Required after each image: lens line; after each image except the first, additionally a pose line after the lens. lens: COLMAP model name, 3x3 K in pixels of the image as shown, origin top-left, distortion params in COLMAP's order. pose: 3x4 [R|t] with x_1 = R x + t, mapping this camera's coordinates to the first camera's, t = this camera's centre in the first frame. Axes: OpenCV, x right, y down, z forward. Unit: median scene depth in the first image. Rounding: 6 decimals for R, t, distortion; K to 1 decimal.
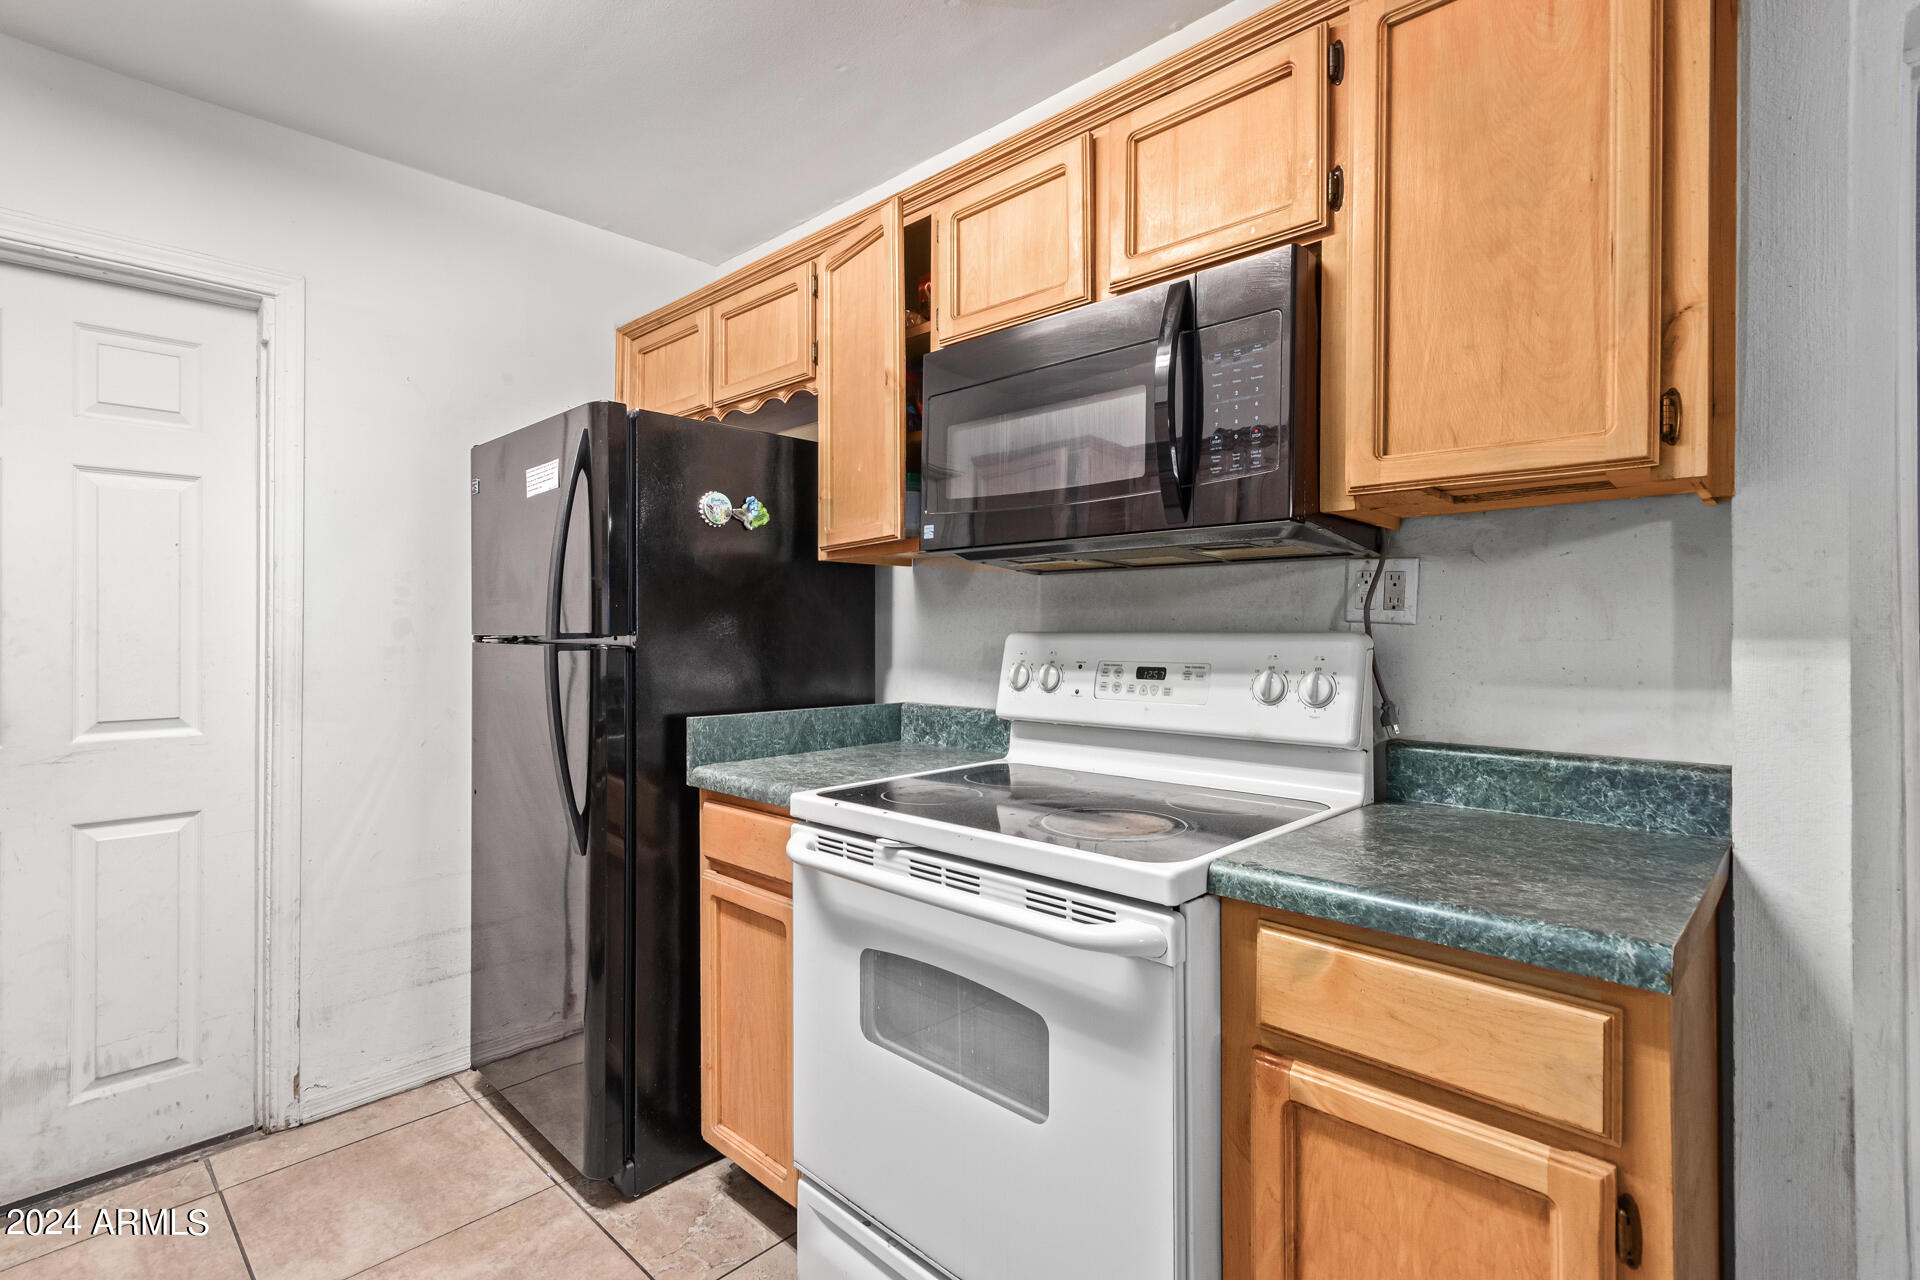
lens RADIAL K [[898.4, 0, 956.5], [0, 898.4, 632.1], [0, 0, 1]] dist [0.002683, 0.000566]
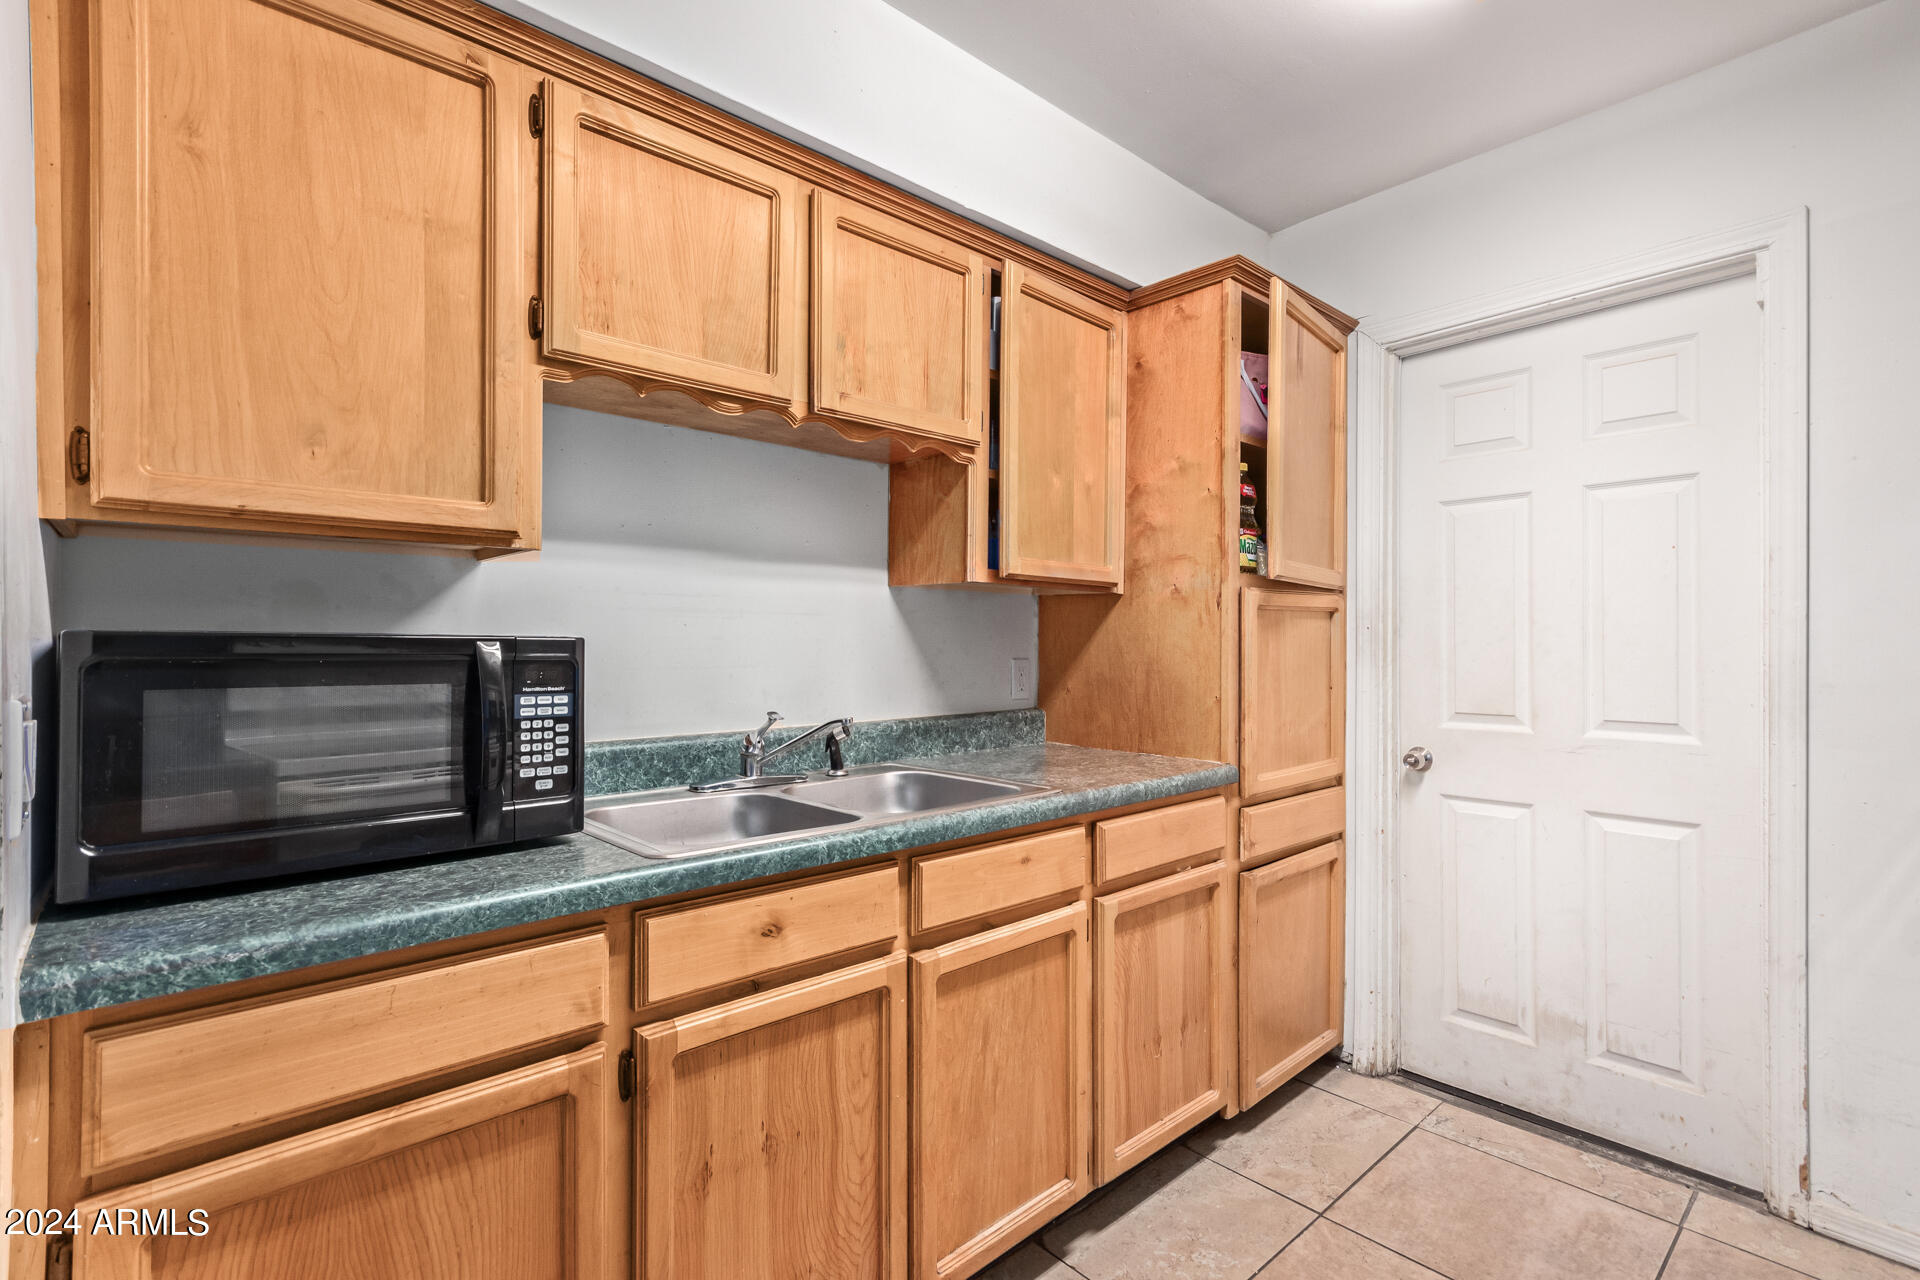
lens RADIAL K [[898.4, 0, 959.2], [0, 898.4, 647.1], [0, 0, 1]] dist [0.002683, 0.000566]
pose [[-0.086717, 0.007974, -0.996201, 0.178226], [0.000395, 0.999968, 0.007970, 0.003475], [0.996233, 0.000297, -0.086718, 0.311213]]
